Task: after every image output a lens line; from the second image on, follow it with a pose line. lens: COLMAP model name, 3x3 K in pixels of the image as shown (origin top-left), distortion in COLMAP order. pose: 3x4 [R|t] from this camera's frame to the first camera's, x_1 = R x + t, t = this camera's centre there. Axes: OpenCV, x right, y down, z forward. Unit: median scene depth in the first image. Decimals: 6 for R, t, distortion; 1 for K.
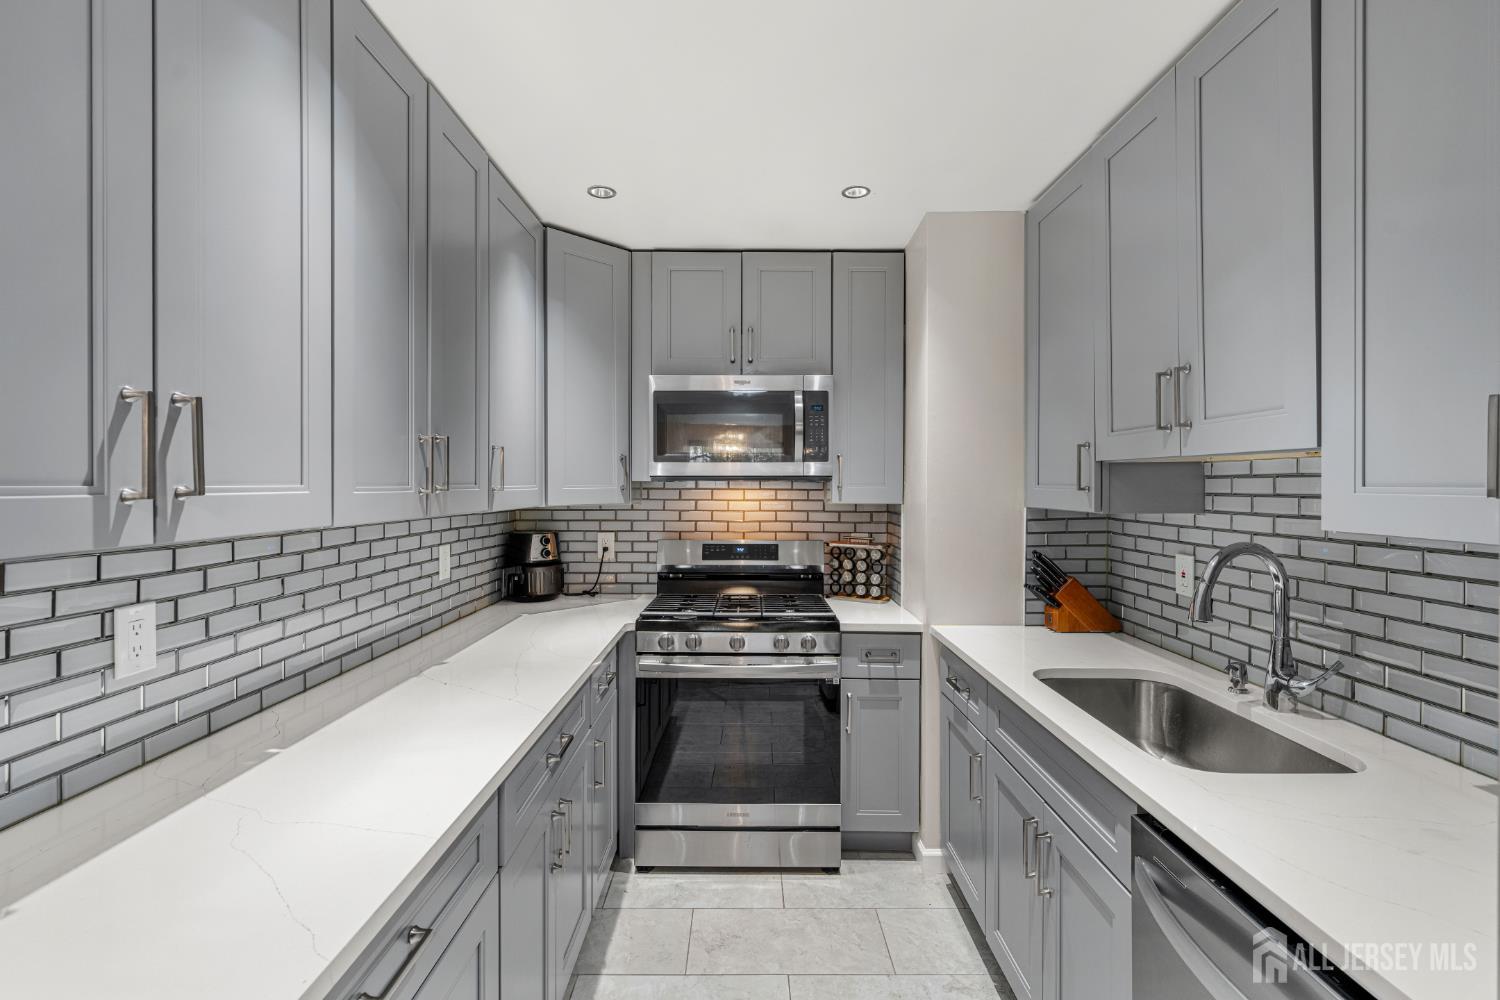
lens RADIAL K [[677.3, 0, 755.5], [0, 677.3, 490.6], [0, 0, 1]] dist [-0.003476, 0.001124]
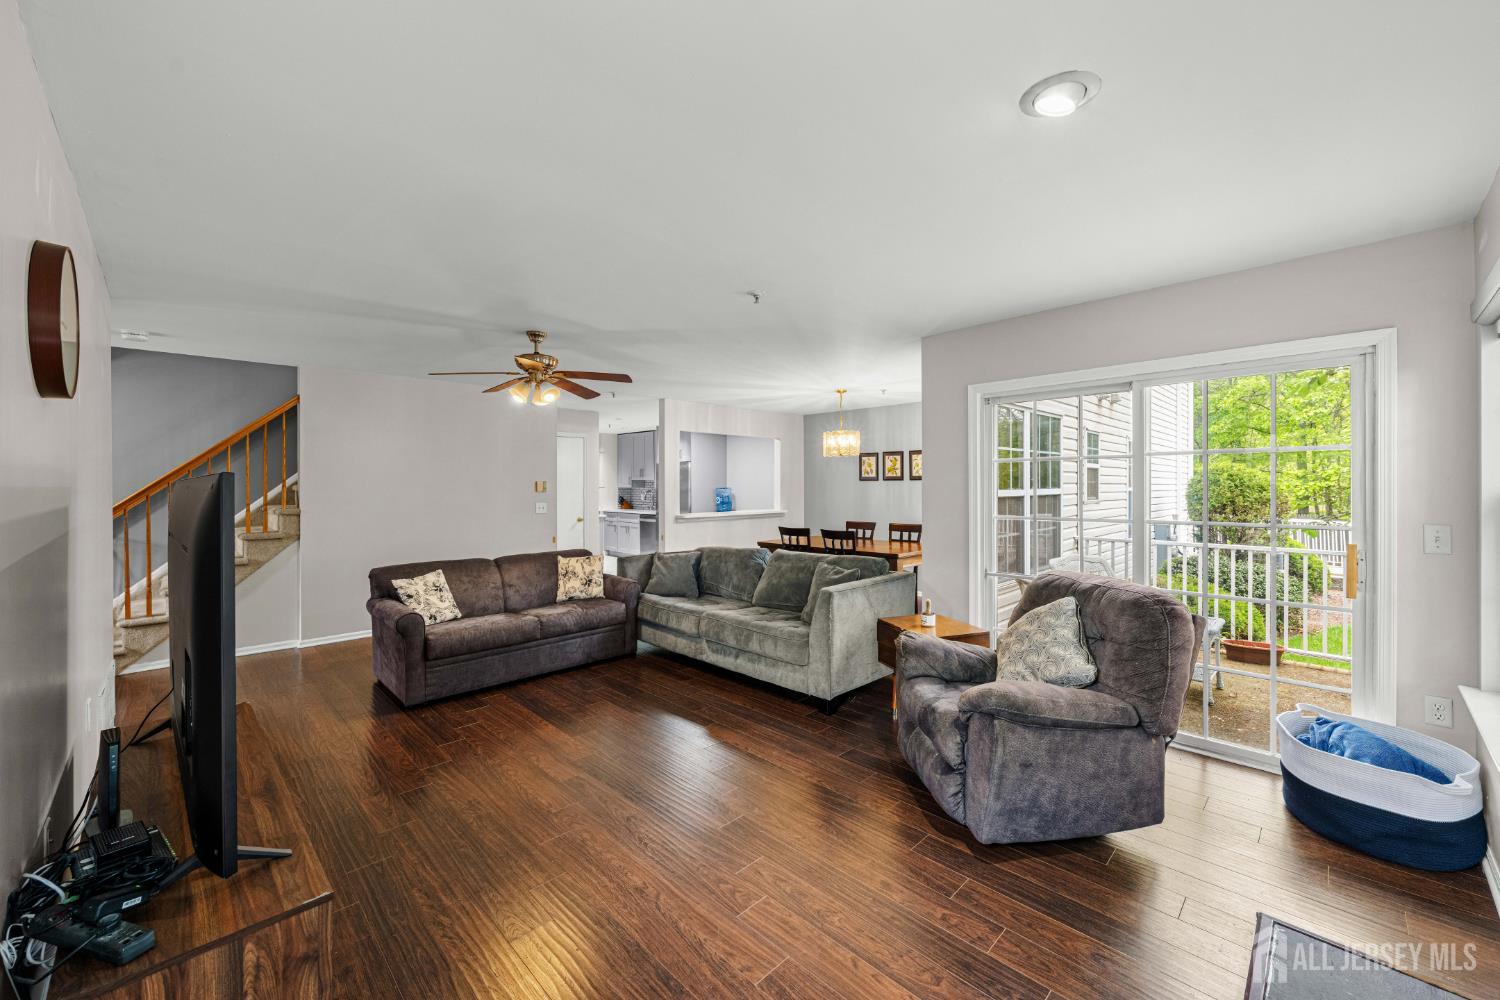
lens RADIAL K [[586.2, 0, 751.4], [0, 586.2, 490.8], [0, 0, 1]] dist [0.000911, -0.000845]
pose [[0.716843, -0.003026, 0.697228, -2.145927], [0.002533, 0.999995, 0.001735, 0.045615], [-0.697230, 0.000522, 0.716848, -3.181383]]
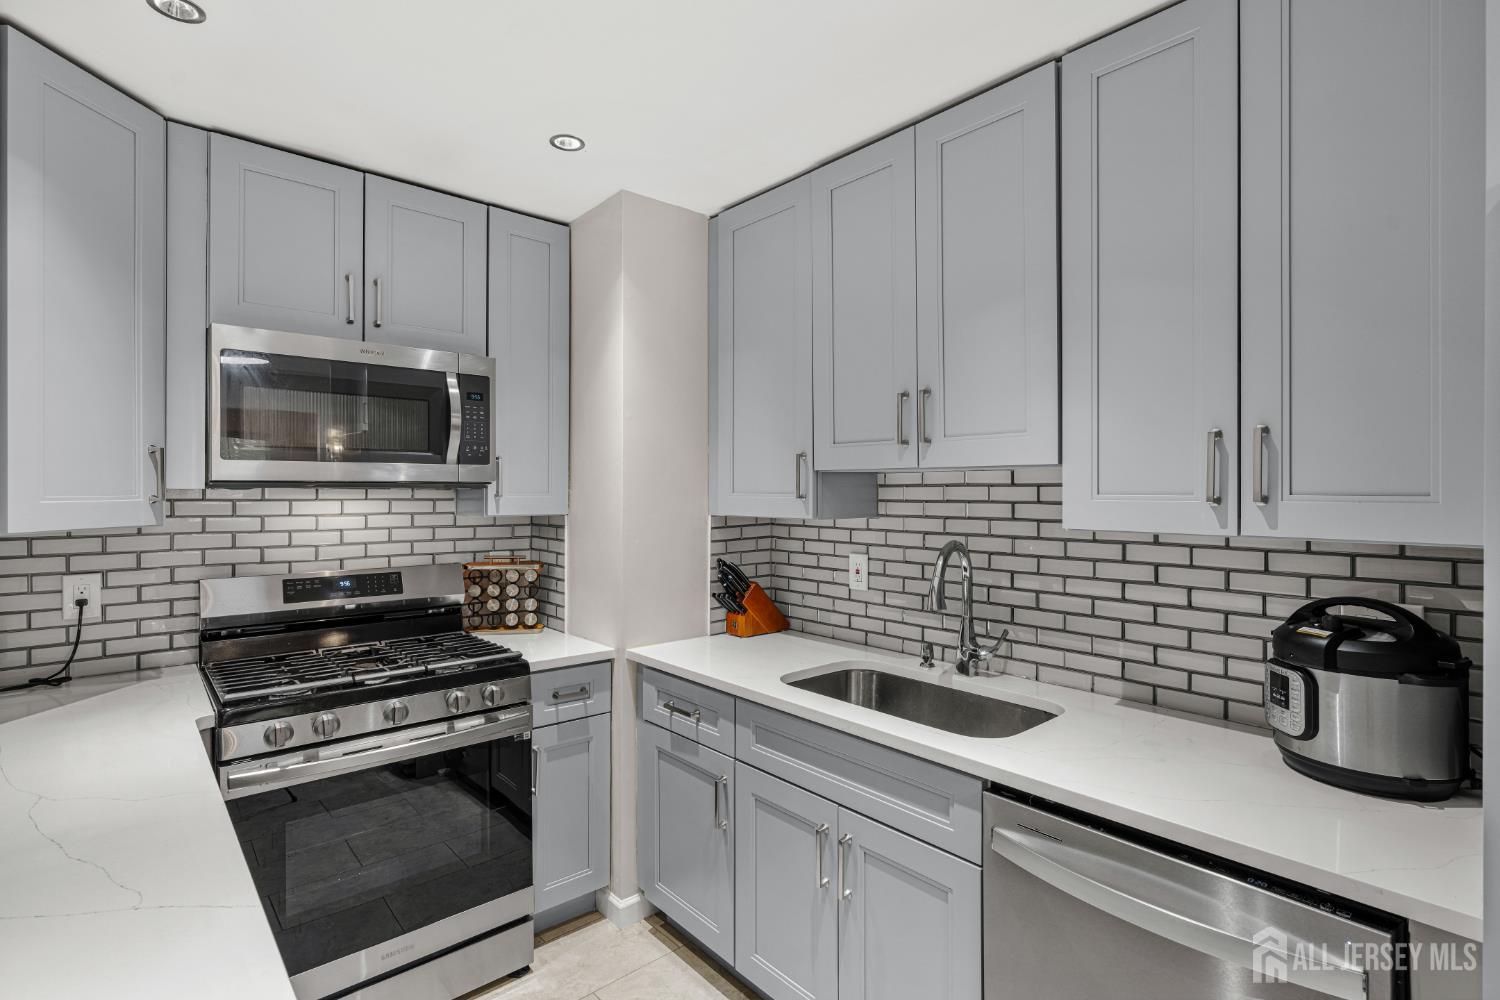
lens RADIAL K [[709.4, 0, 742.4], [0, 709.4, 493.5], [0, 0, 1]] dist [-0.002620, 0.000563]
pose [[0.754877, -0.004659, 0.655849, -0.239866], [0.007640, 0.999969, -0.001689, -0.005219], [-0.655821, 0.006286, 0.754890, 0.185918]]
